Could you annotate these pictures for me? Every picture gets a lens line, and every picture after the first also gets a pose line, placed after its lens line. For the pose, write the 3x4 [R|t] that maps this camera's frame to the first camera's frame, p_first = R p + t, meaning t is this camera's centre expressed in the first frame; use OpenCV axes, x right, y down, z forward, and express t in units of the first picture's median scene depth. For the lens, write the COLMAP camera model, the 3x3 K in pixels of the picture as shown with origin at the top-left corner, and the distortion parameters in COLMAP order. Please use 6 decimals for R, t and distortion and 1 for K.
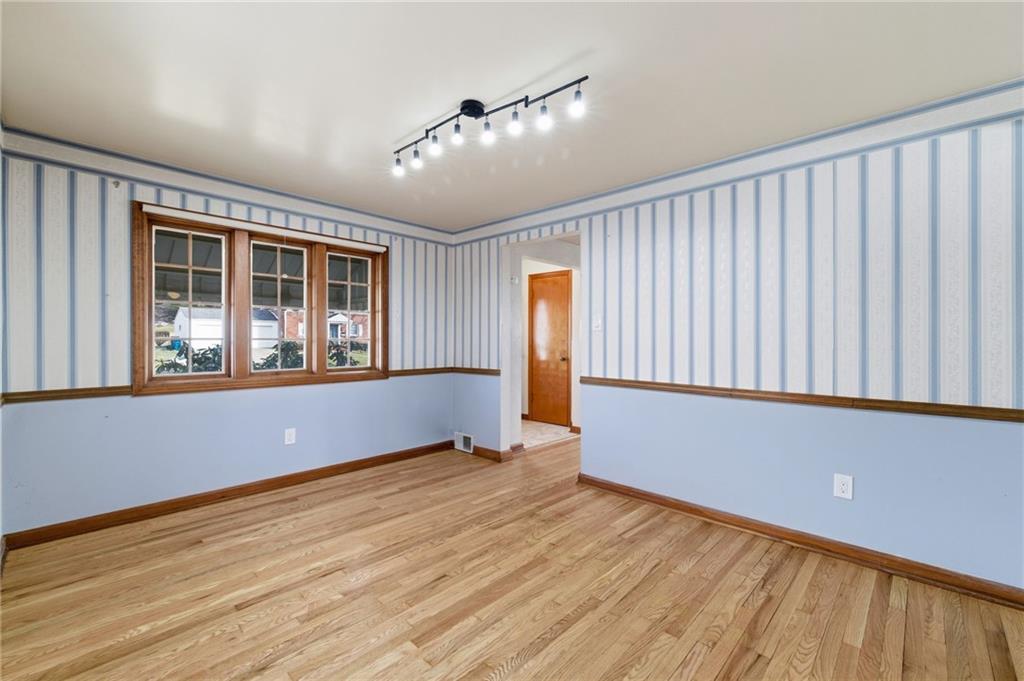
lens RADIAL K [[440.9, 0, 516.5], [0, 440.9, 343.1], [0, 0, 1]] dist [0.009002, -0.000904]
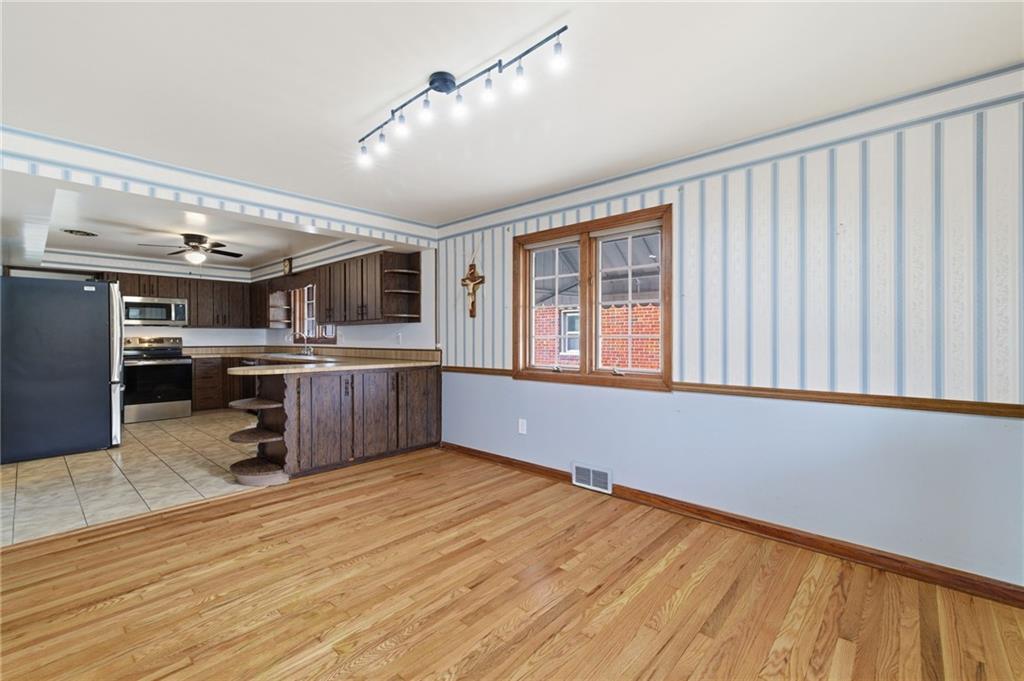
lens RADIAL K [[434.5, 0, 504.9], [0, 434.5, 338.5], [0, 0, 1]] dist [0.011171, -0.002277]
pose [[-0.999869, -0.001675, -0.016086, -0.188324], [-0.001785, 0.999975, 0.006843, -0.008207], [0.016074, 0.006871, -0.999847, 1.667580]]
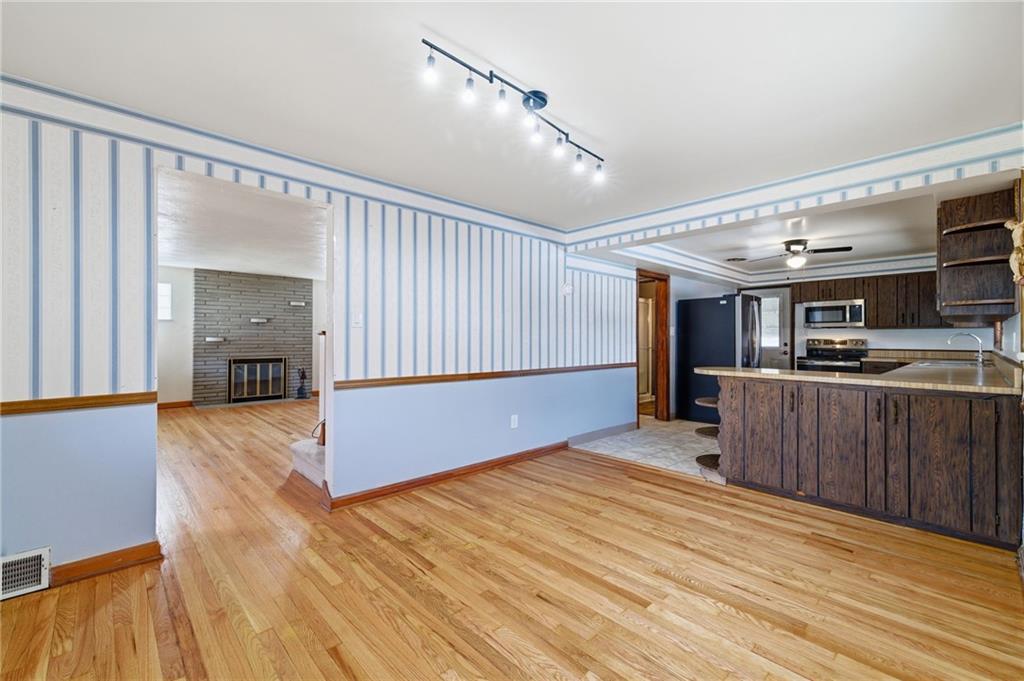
lens RADIAL K [[434.5, 0, 515.2], [0, 434.5, 339.2], [0, 0, 1]] dist [0.011171, -0.002277]
pose [[0.042492, -0.005274, 0.999083, -0.924482], [0.001945, 0.999985, 0.005196, -0.010311], [-0.999095, 0.001722, 0.042502, 0.874831]]
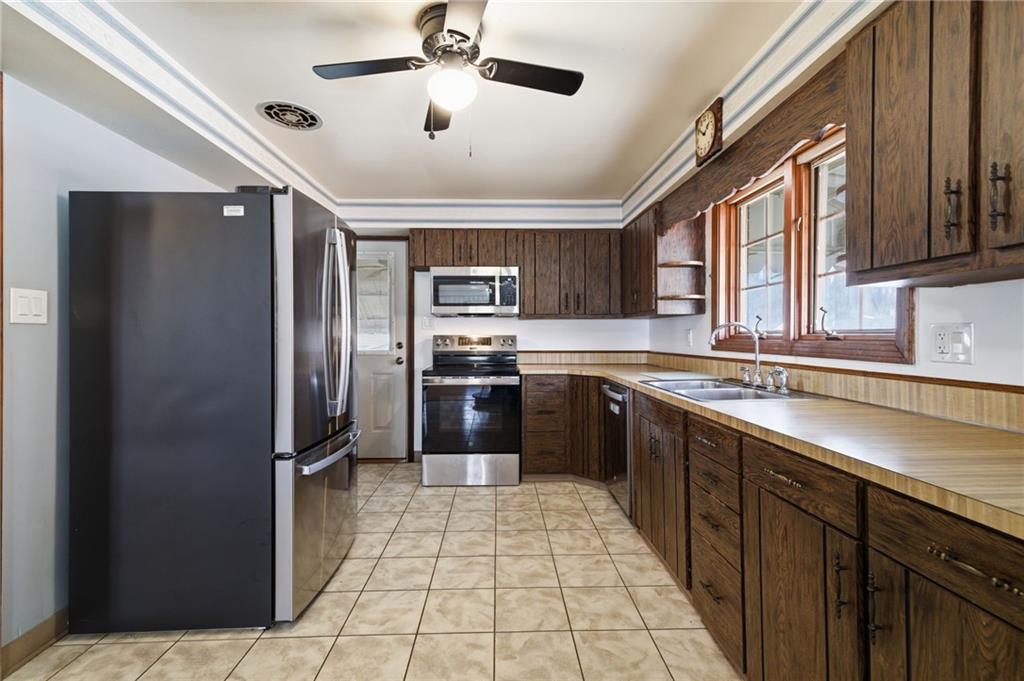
lens RADIAL K [[434.5, 0, 511.4], [0, 434.5, 337.4], [0, 0, 1]] dist [0.011171, -0.002277]
pose [[-0.706645, -0.005331, 0.707548, 0.696989], [0.000558, 0.999967, 0.008091, 0.001308], [-0.707568, 0.006112, -0.706619, 0.004067]]
